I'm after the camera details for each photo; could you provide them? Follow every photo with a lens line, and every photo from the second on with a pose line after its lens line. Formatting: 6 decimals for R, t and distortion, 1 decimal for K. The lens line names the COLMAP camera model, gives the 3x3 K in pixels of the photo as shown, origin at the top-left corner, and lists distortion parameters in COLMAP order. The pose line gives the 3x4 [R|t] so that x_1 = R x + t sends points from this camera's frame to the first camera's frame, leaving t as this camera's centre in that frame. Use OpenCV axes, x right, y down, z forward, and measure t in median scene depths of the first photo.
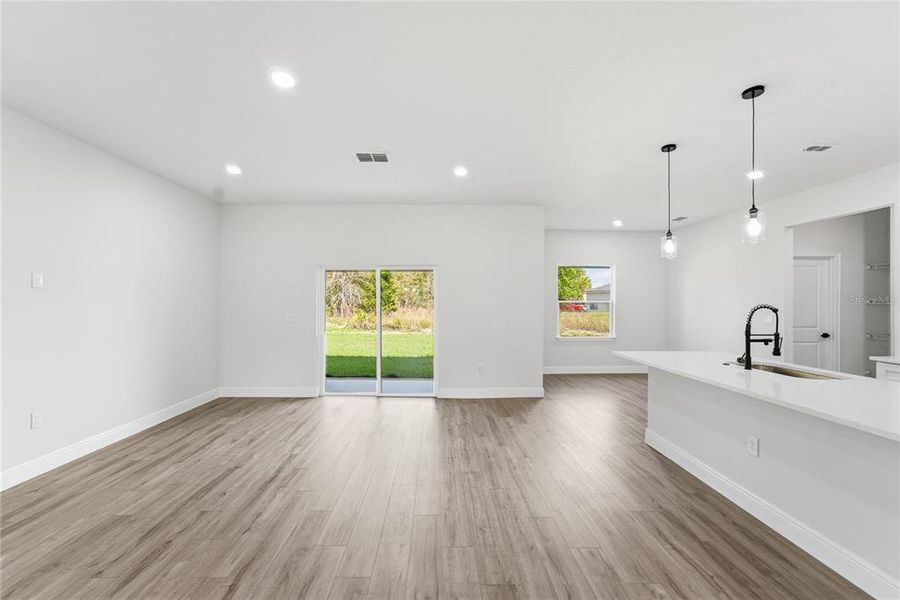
lens RADIAL K [[372.0, 0, 450.0], [0, 372.0, 300.0], [0, 0, 1]] dist [0.000122, 0.000404]
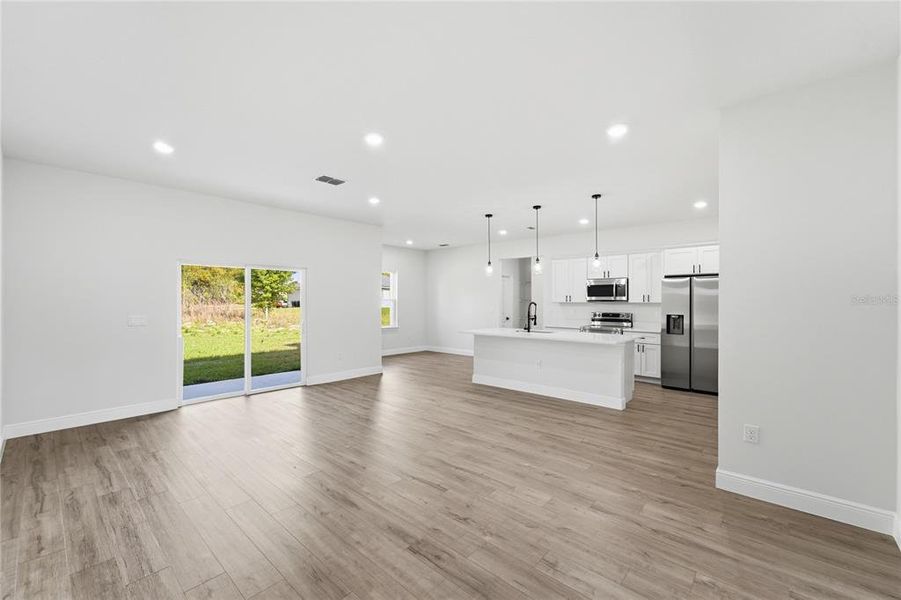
lens RADIAL K [[363.8, 0, 450.5], [0, 363.8, 300.0], [0, 0, 1]] dist [0.016056, -0.000020]
pose [[0.687605, -0.000969, 0.726084, -0.568954], [-0.006760, 0.999947, 0.007737, -0.006443], [-0.726054, -0.010228, 0.687562, -0.067916]]
